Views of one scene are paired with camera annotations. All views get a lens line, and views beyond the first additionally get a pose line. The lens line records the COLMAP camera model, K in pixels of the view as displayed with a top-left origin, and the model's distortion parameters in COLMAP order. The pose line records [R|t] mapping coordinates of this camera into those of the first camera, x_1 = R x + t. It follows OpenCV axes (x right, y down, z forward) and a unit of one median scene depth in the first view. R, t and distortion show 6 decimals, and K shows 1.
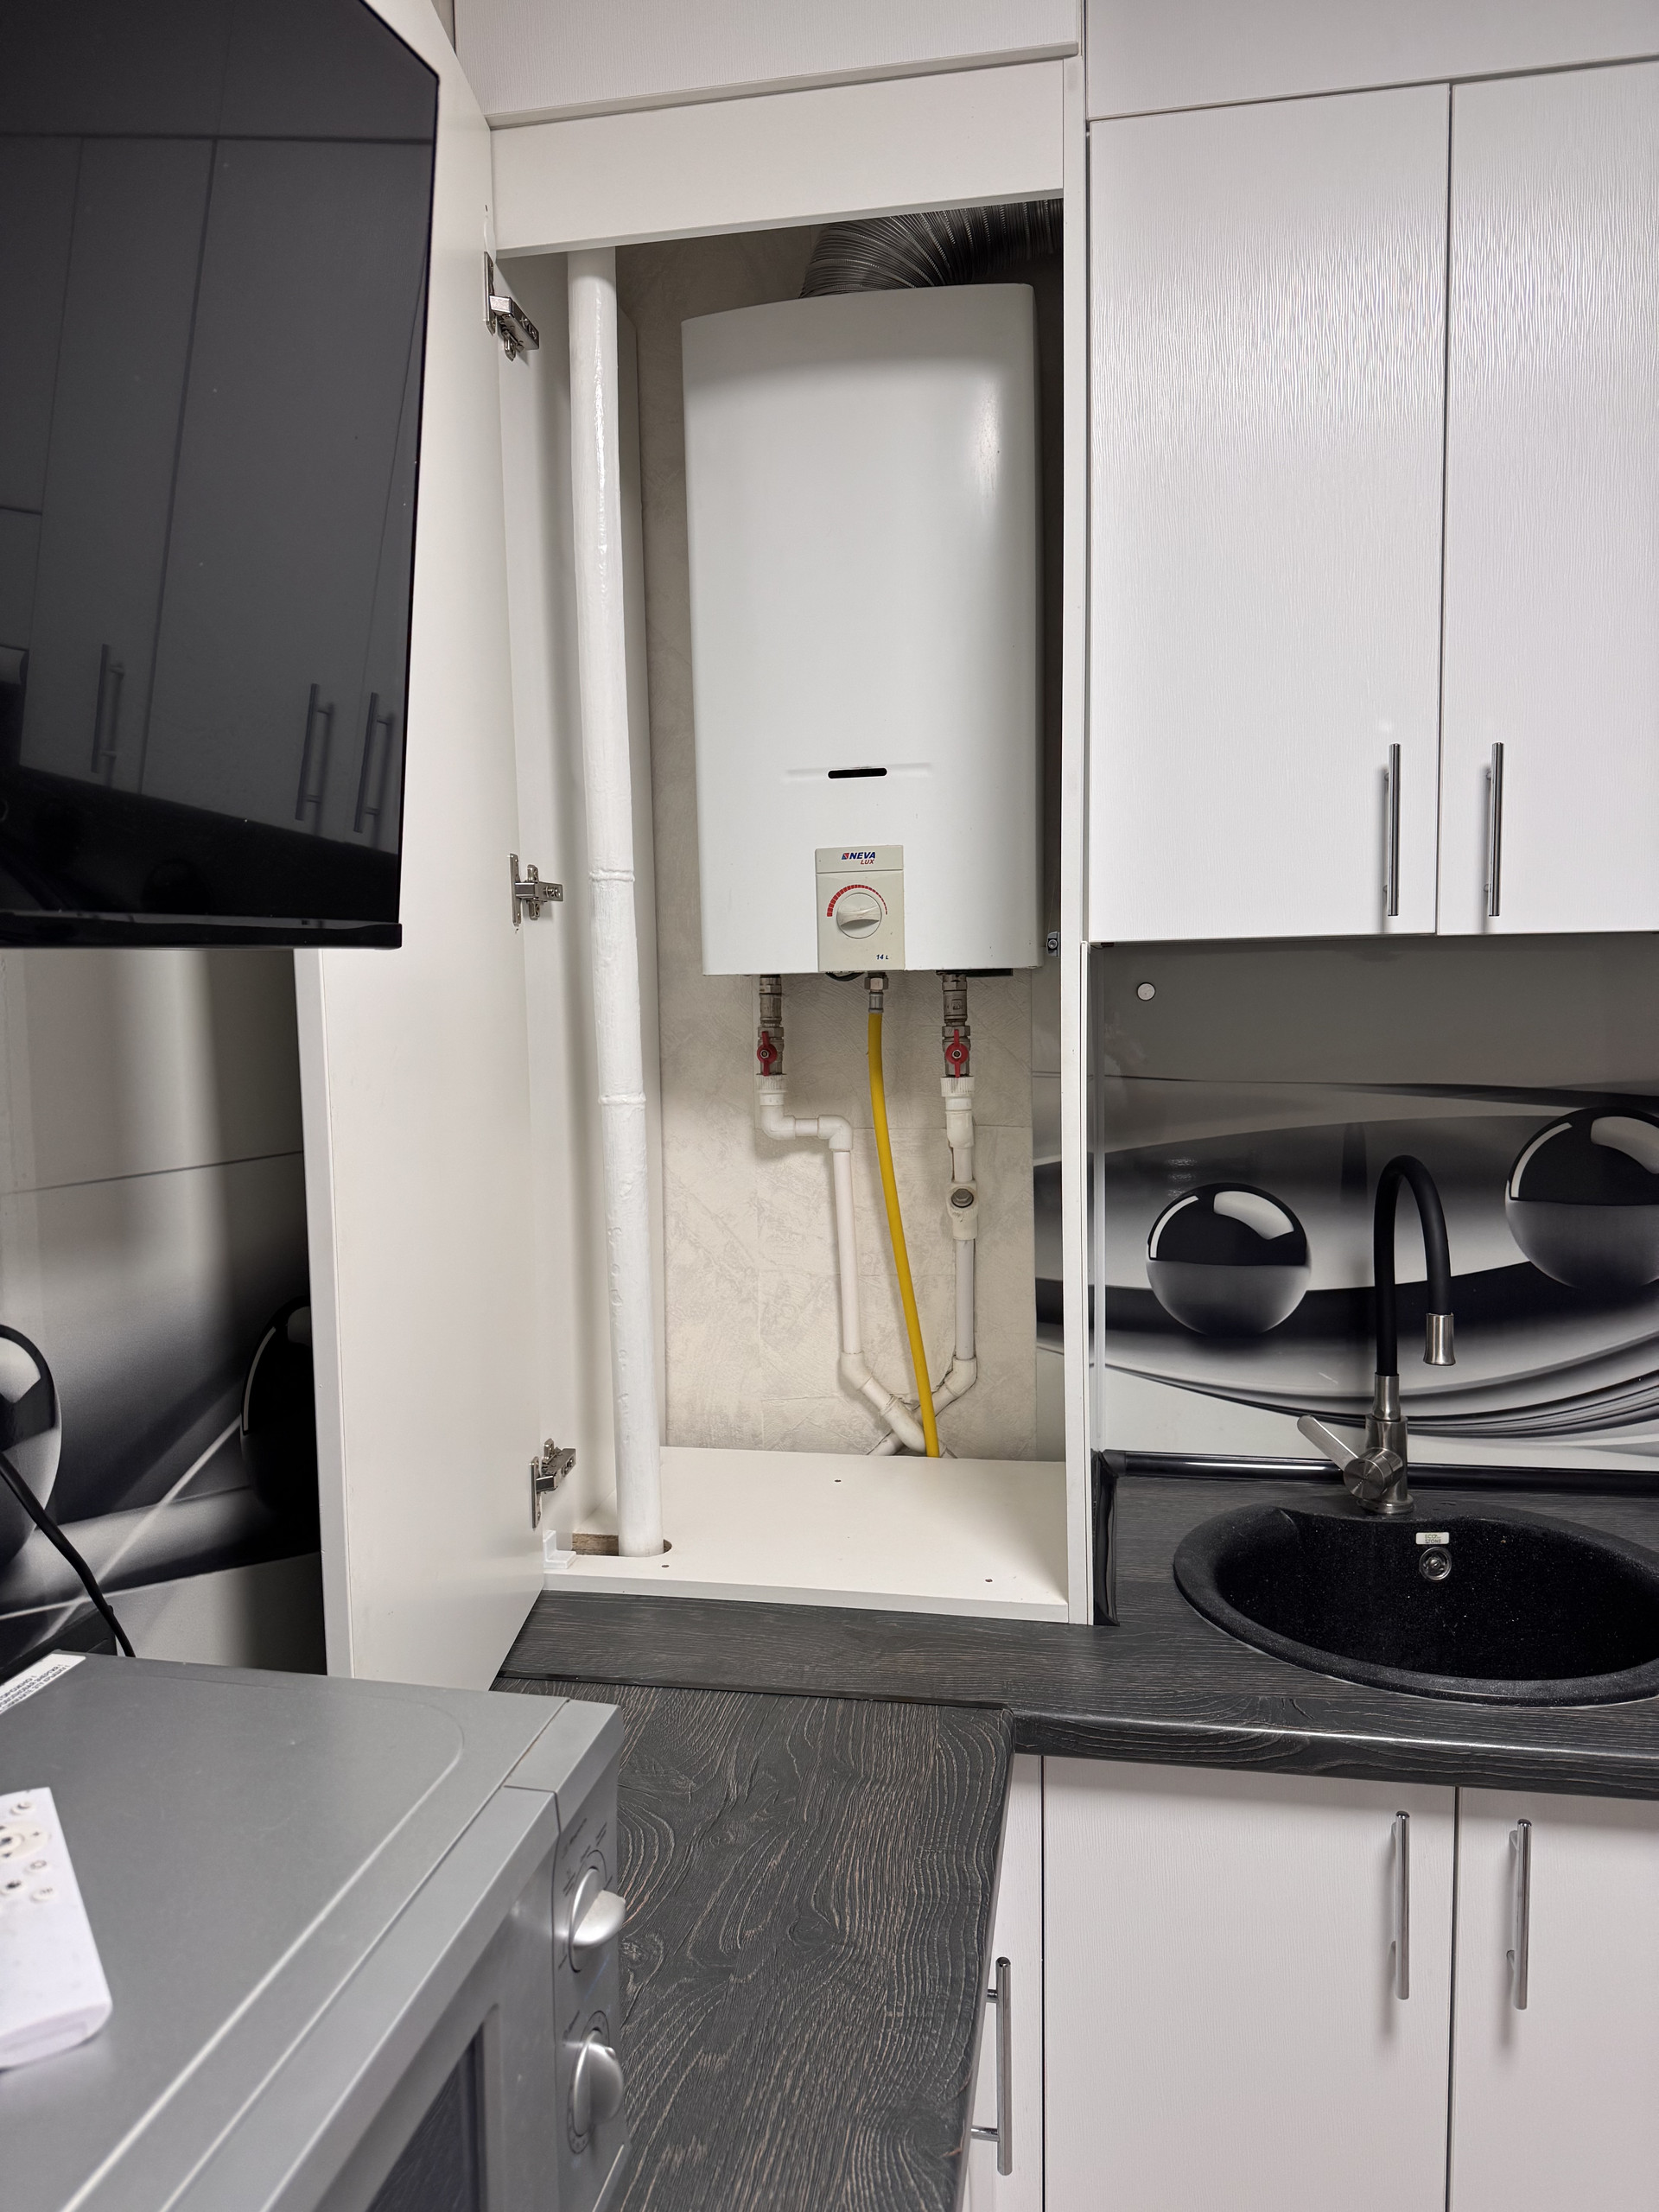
lens RADIAL K [[1609.1, 0, 828.7], [0, 1609.1, 1102.3], [0, 0, 1]] dist [0.049809, -0.094605]
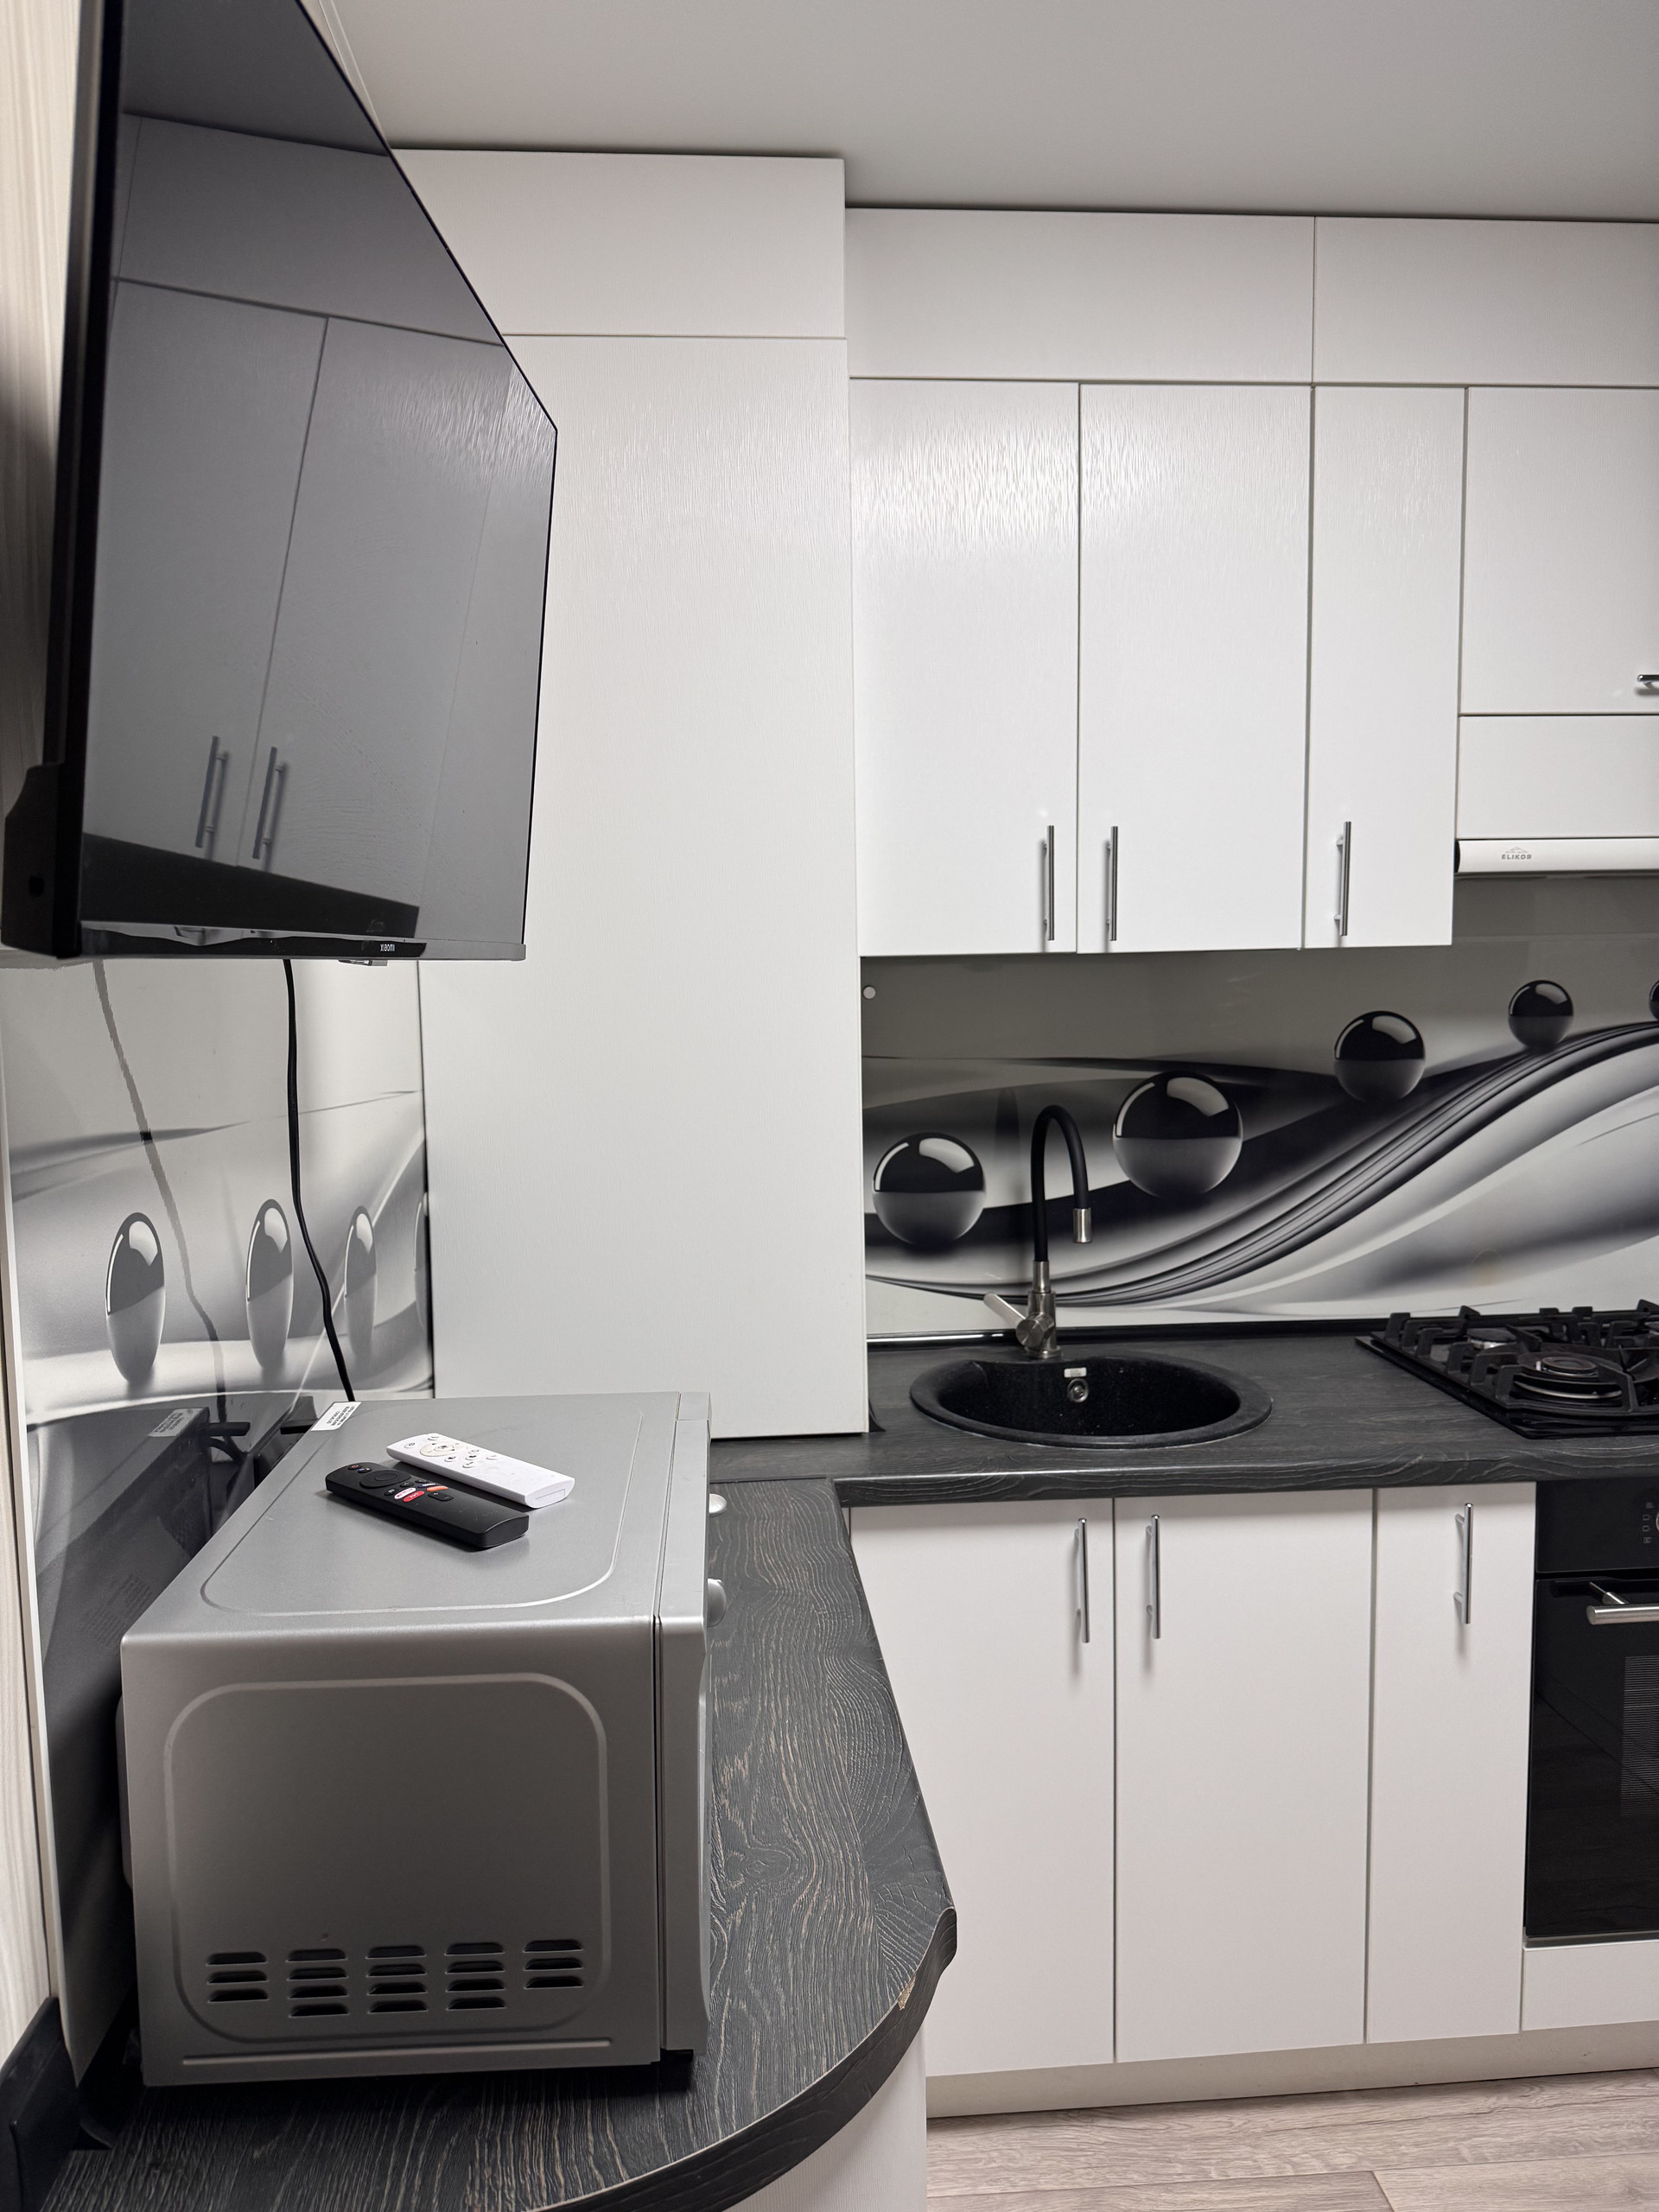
lens RADIAL K [[1567.7, 0, 814.5], [0, 1567.7, 1113.8], [0, 0, 1]] dist [0.050668, -0.061101]
pose [[0.968756, -0.026701, 0.246573, -0.222303], [0.027536, 0.999621, 0.000061, 0.038581], [-0.246481, 0.006730, 0.969124, -0.348690]]
